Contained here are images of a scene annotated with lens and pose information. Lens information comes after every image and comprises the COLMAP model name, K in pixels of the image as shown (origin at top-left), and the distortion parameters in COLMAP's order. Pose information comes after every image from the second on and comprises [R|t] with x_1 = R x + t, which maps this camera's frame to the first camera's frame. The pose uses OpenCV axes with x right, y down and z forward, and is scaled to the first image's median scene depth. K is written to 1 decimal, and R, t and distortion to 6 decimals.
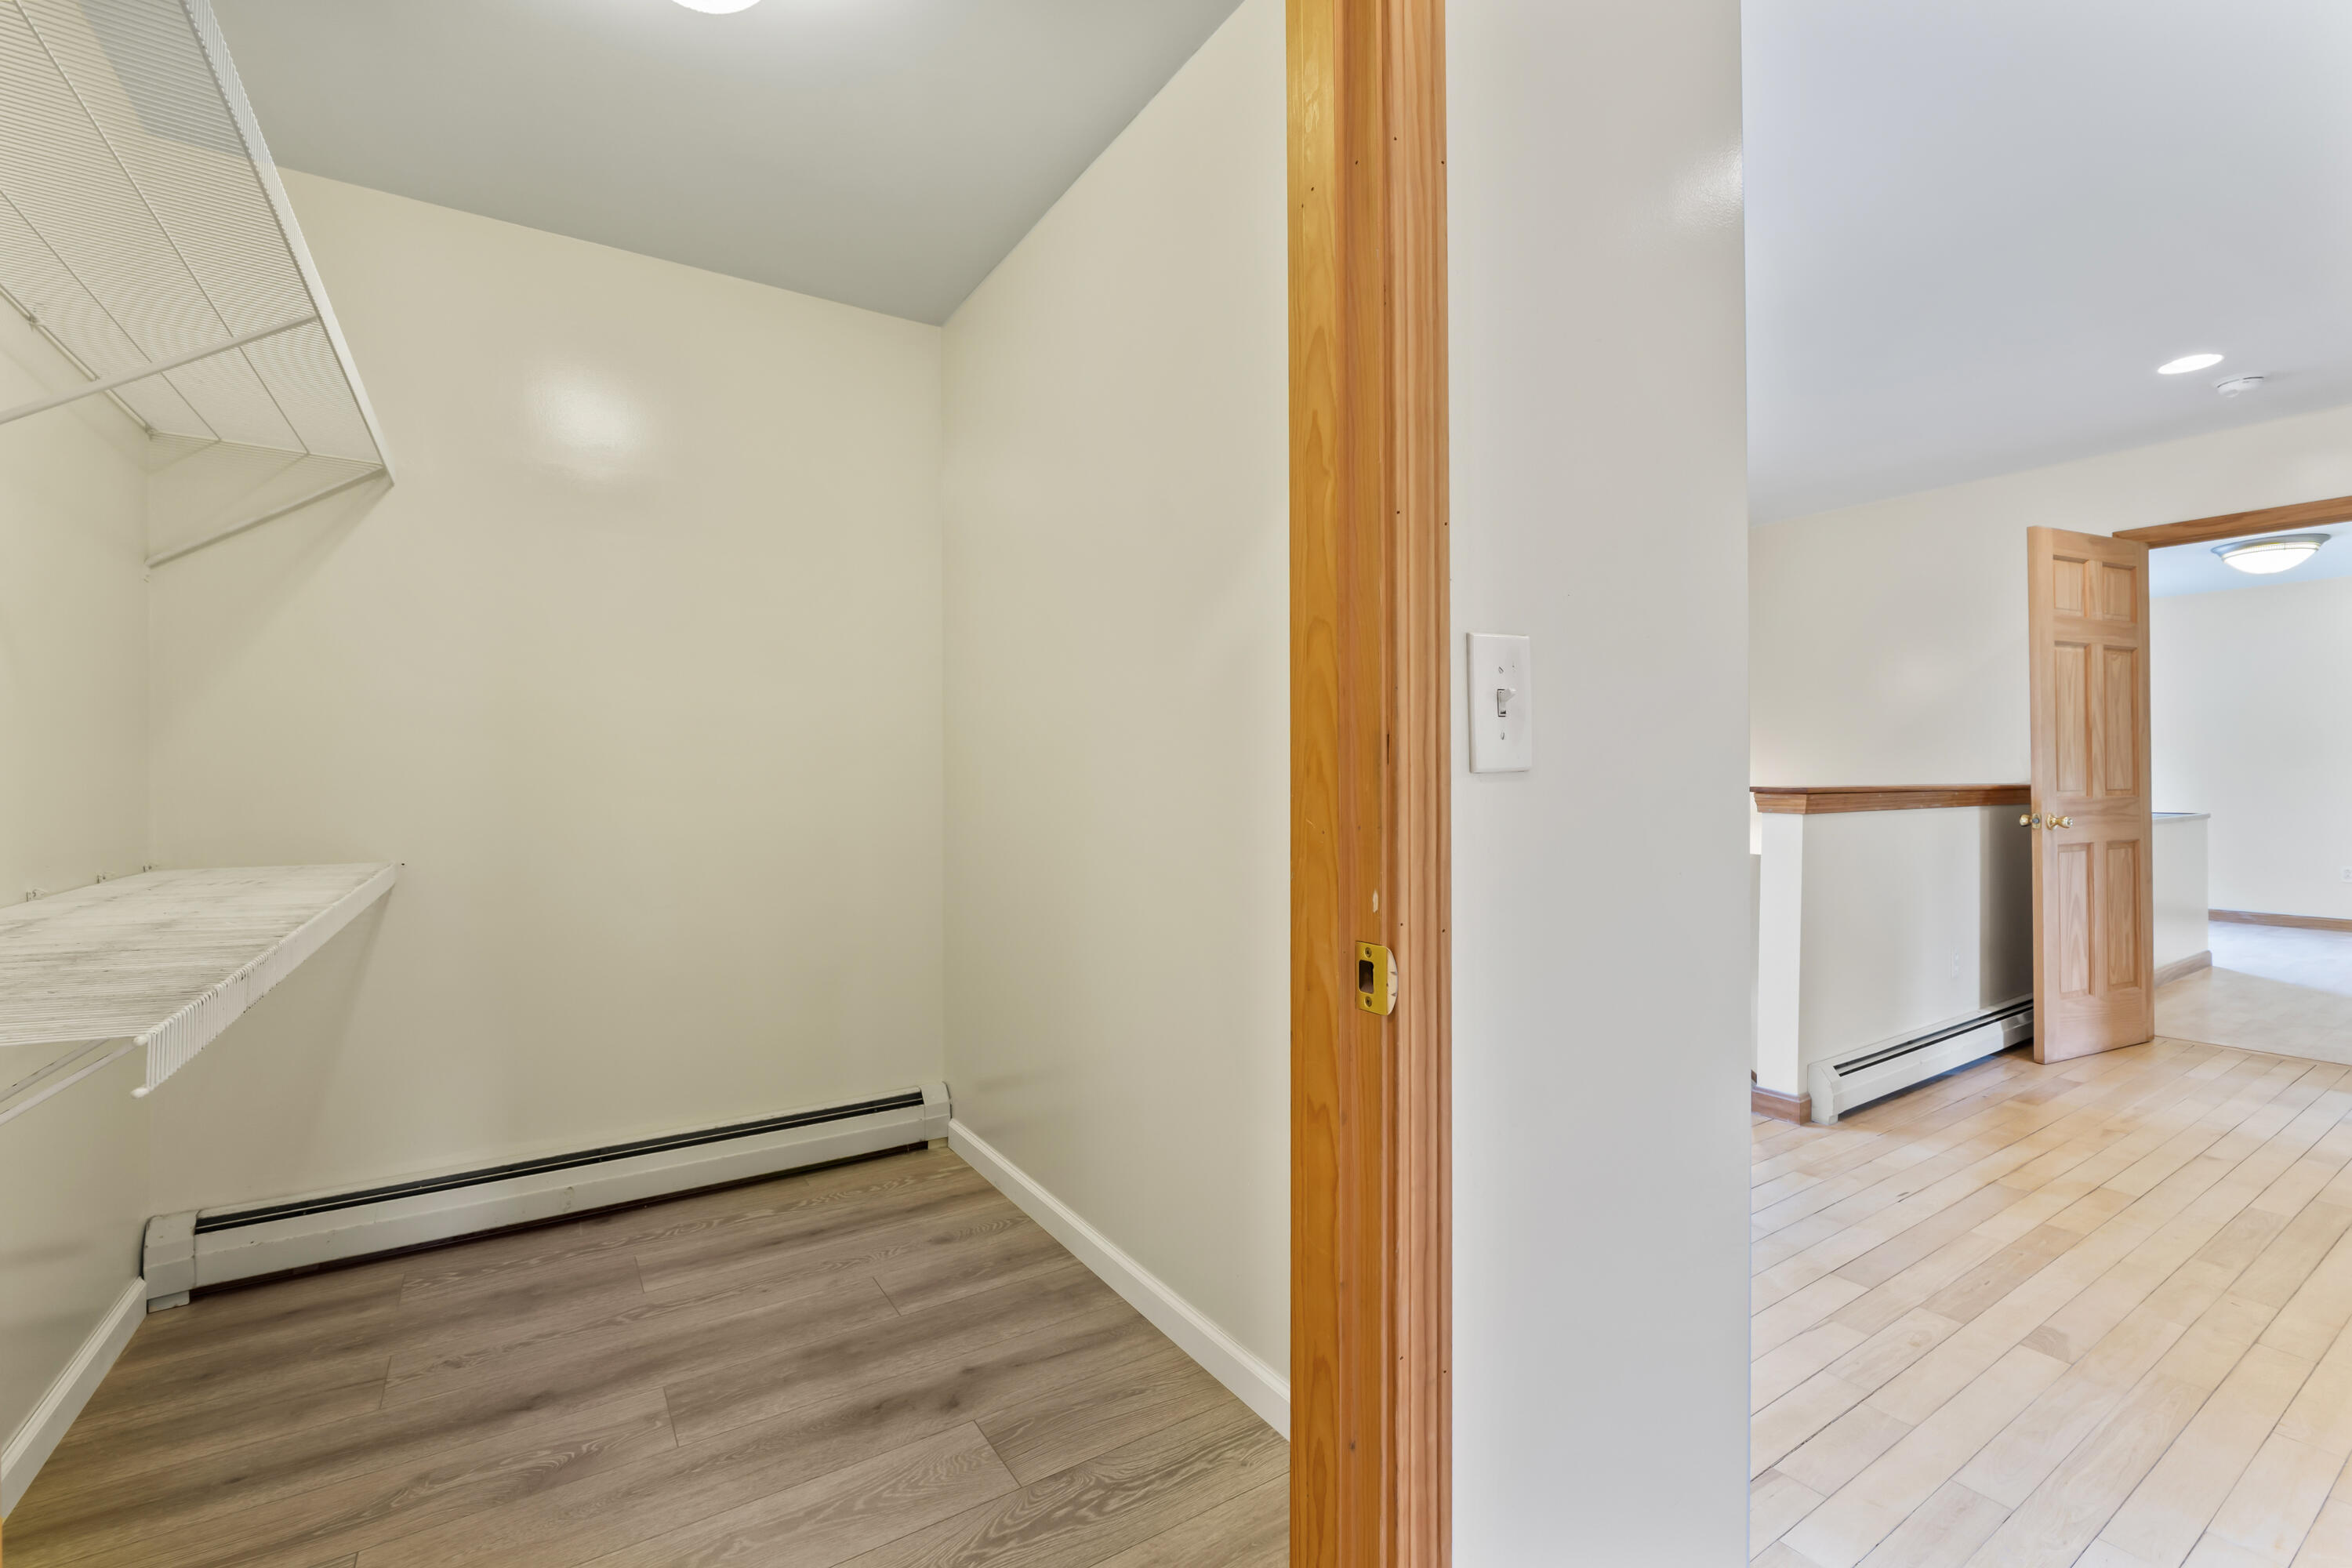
lens RADIAL K [[1004.2, 0, 1177.5], [0, 1004.2, 773.0], [0, 0, 1]] dist [0.002486, 0.000097]
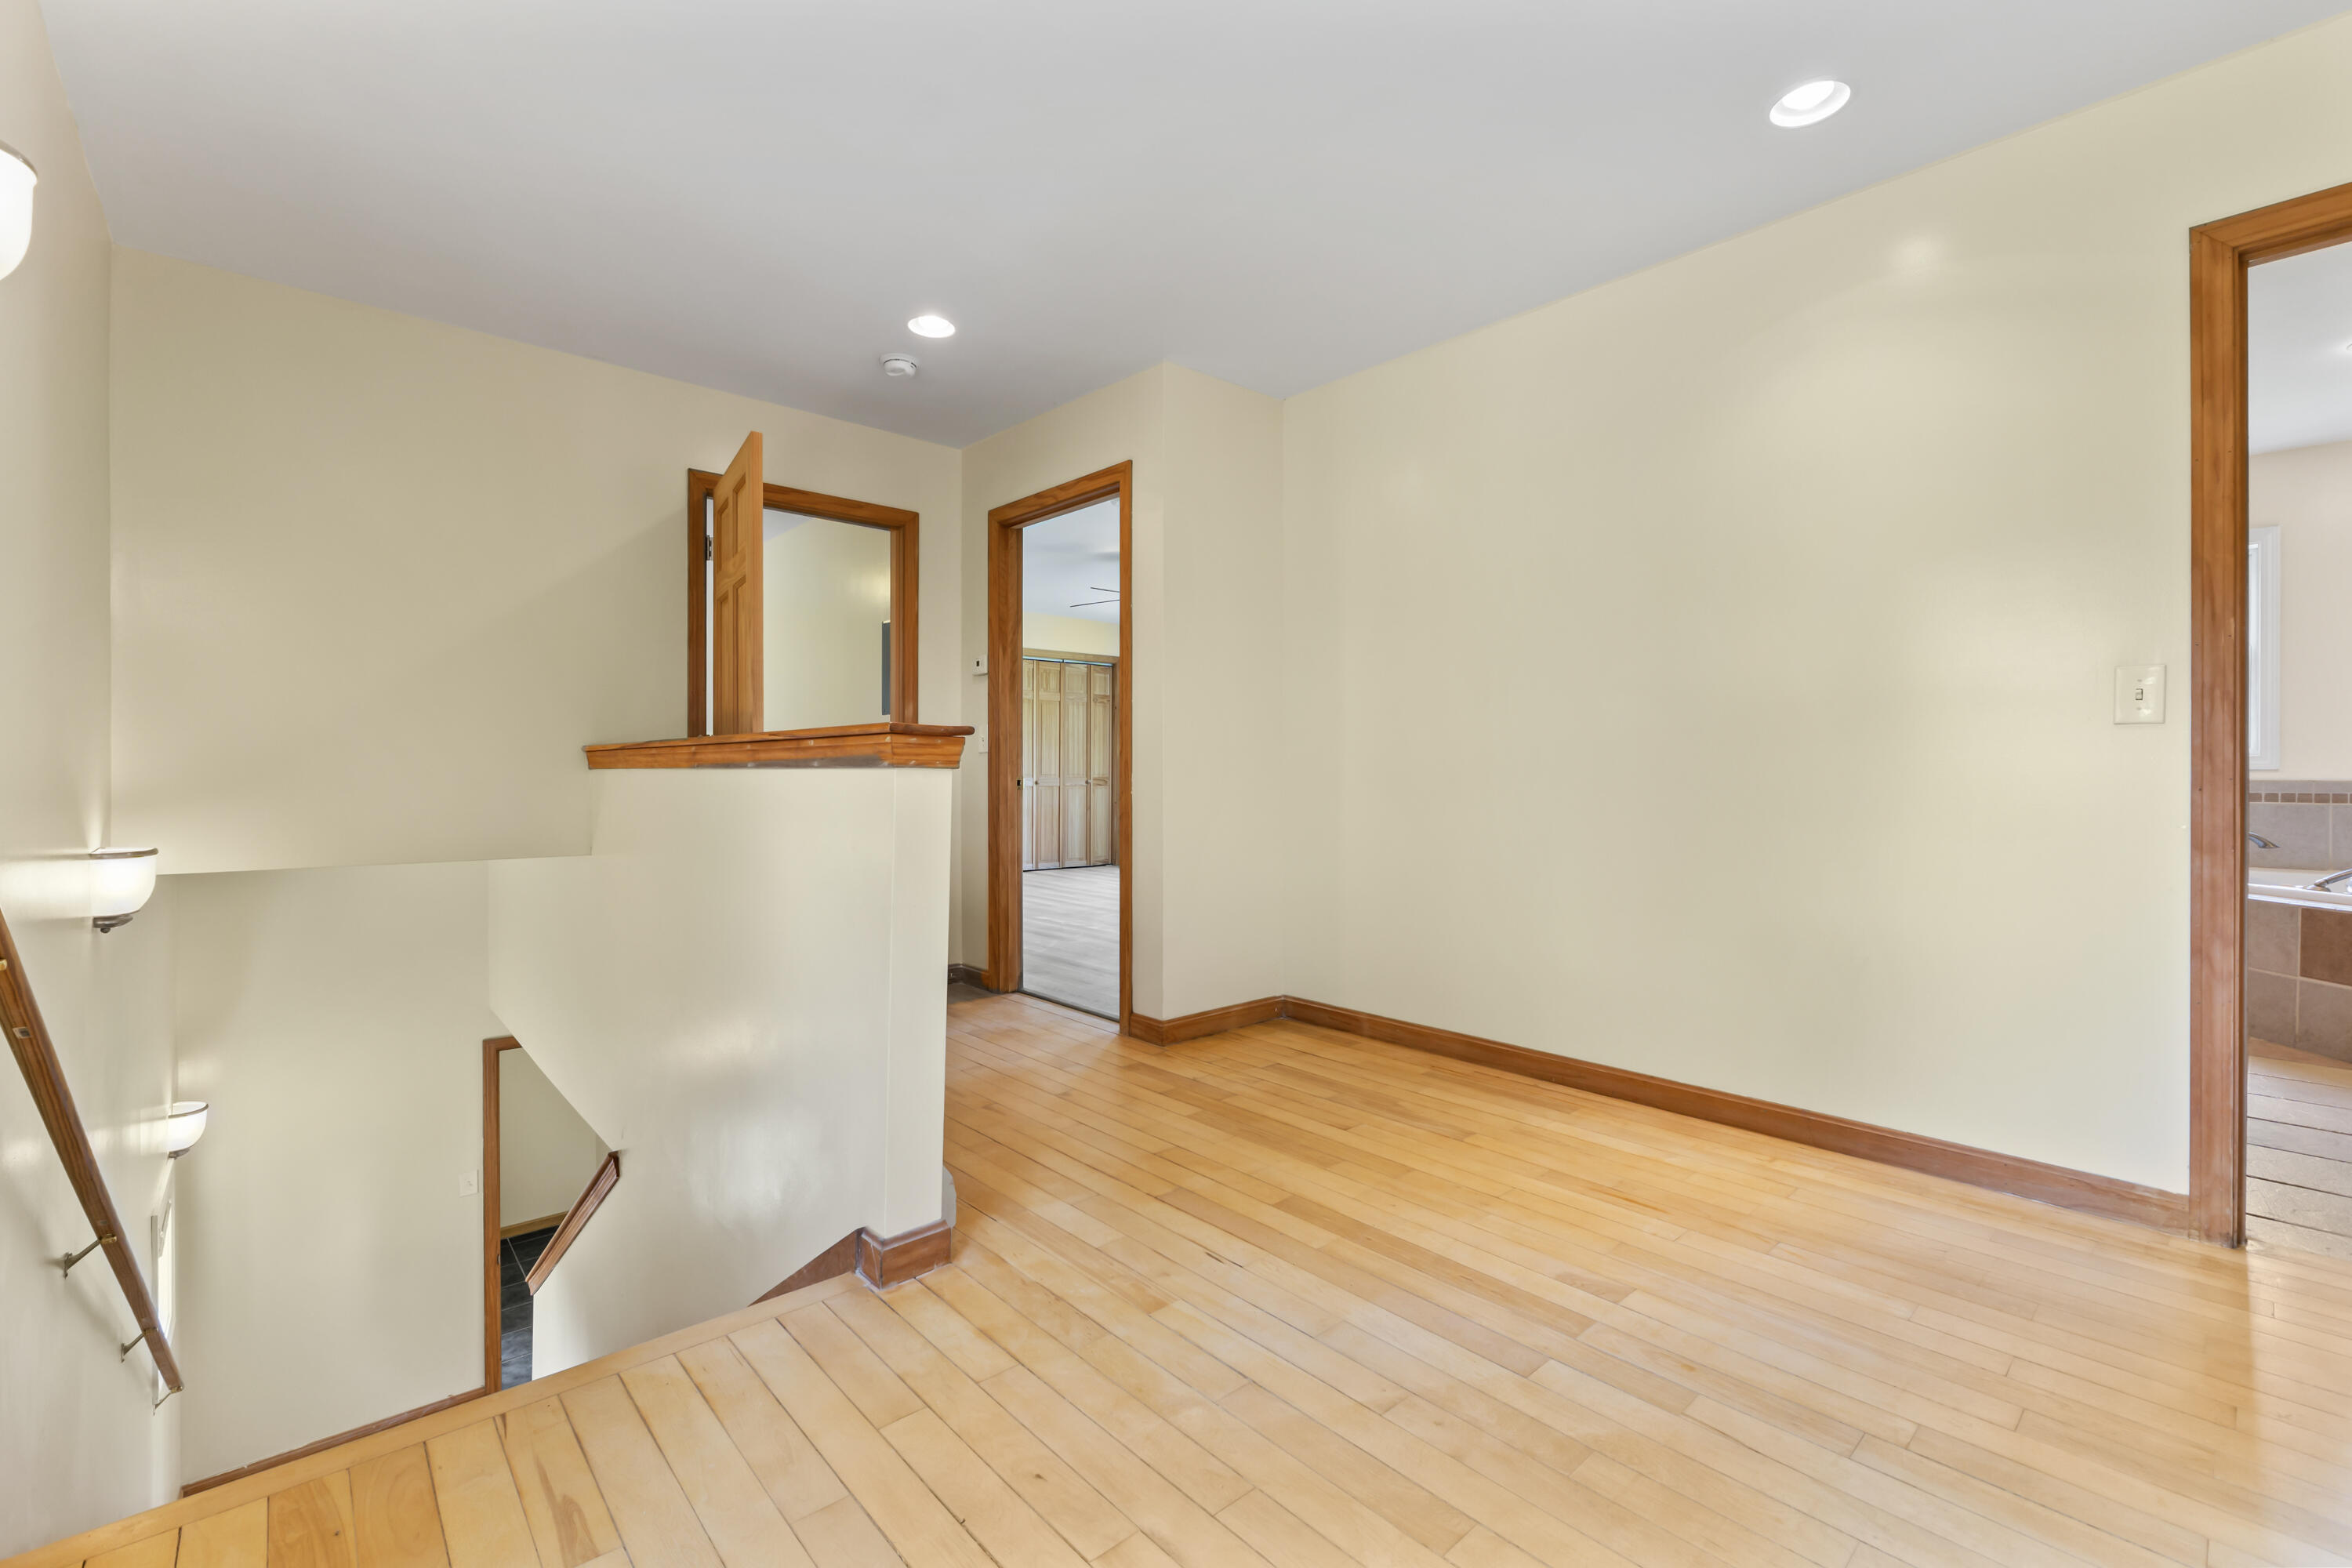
lens RADIAL K [[1004.2, 0, 1179.0], [0, 1004.2, 775.7], [0, 0, 1]] dist [0.002486, 0.000097]
pose [[-0.139781, -0.002809, 0.990178, -0.028504], [0.001438, 0.999994, 0.003040, 0.051168], [-0.990181, 0.001849, -0.139776, 1.130385]]
